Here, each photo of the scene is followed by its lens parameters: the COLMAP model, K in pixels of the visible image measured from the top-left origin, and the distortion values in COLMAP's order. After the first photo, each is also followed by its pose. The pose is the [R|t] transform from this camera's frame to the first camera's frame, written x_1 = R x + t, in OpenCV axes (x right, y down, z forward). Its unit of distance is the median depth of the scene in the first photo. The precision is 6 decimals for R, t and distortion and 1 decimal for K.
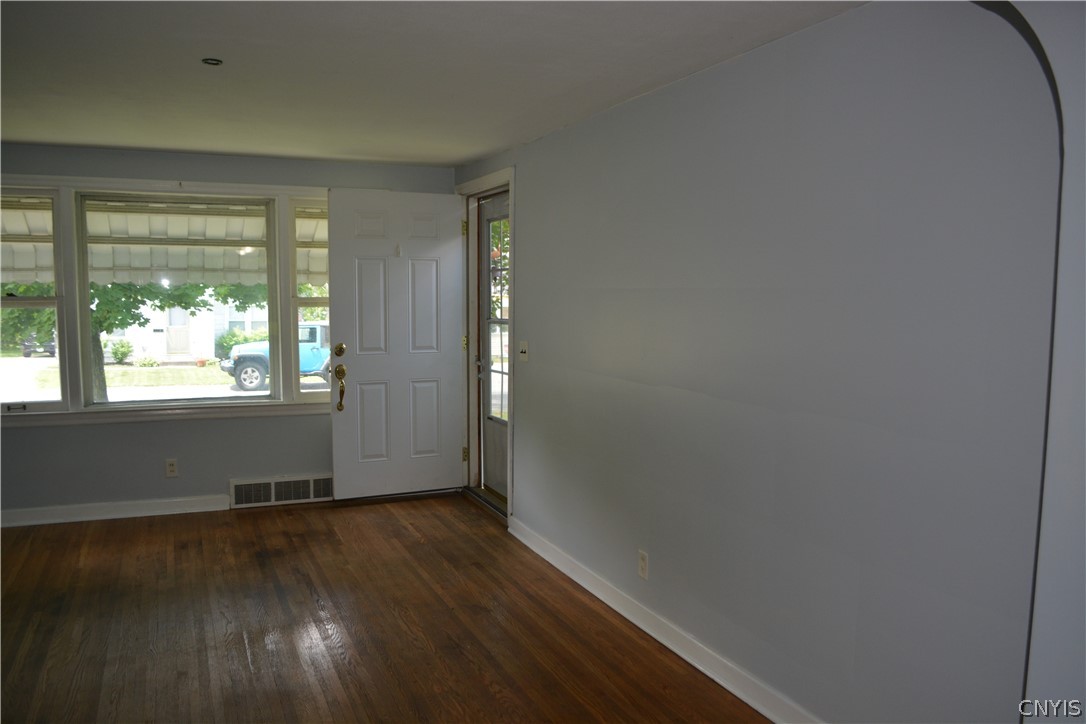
lens RADIAL K [[856.0, 0, 542.1], [0, 856.0, 362.3], [0, 0, 1]] dist [-0.084888, 0.005208]
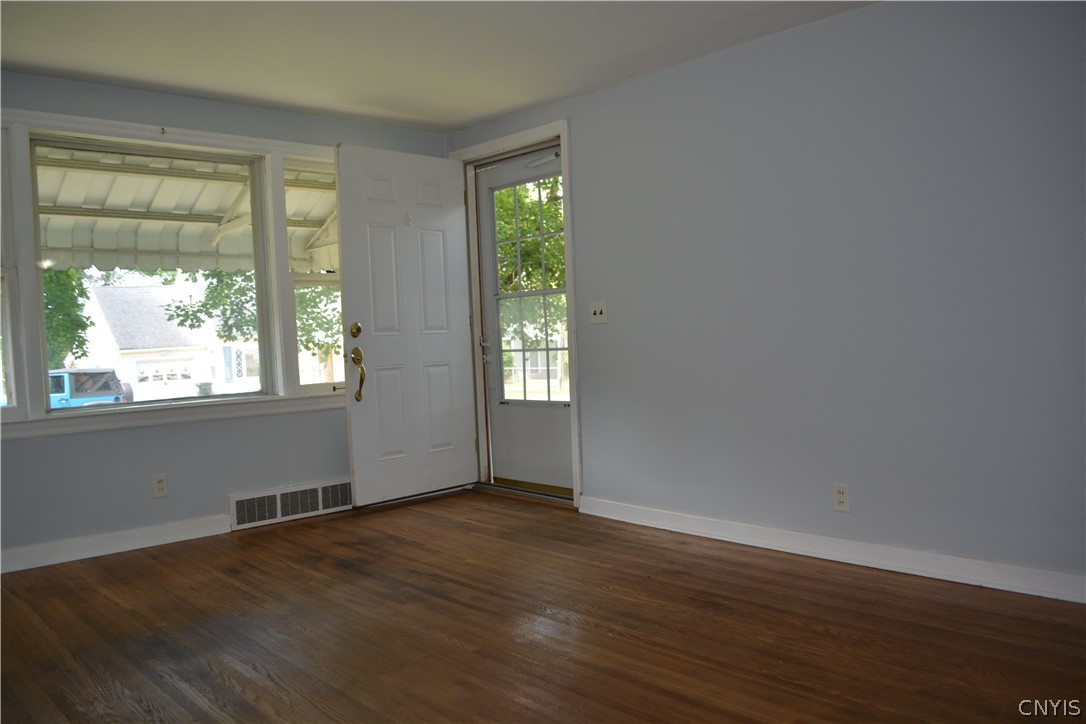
lens RADIAL K [[856.0, 0, 540.2], [0, 856.0, 365.9], [0, 0, 1]] dist [-0.084888, 0.005208]
pose [[0.943251, -0.056432, 0.327249, -0.343054], [0.072160, 0.996739, -0.036109, 0.065445], [-0.324144, 0.057674, 0.944248, 0.127596]]
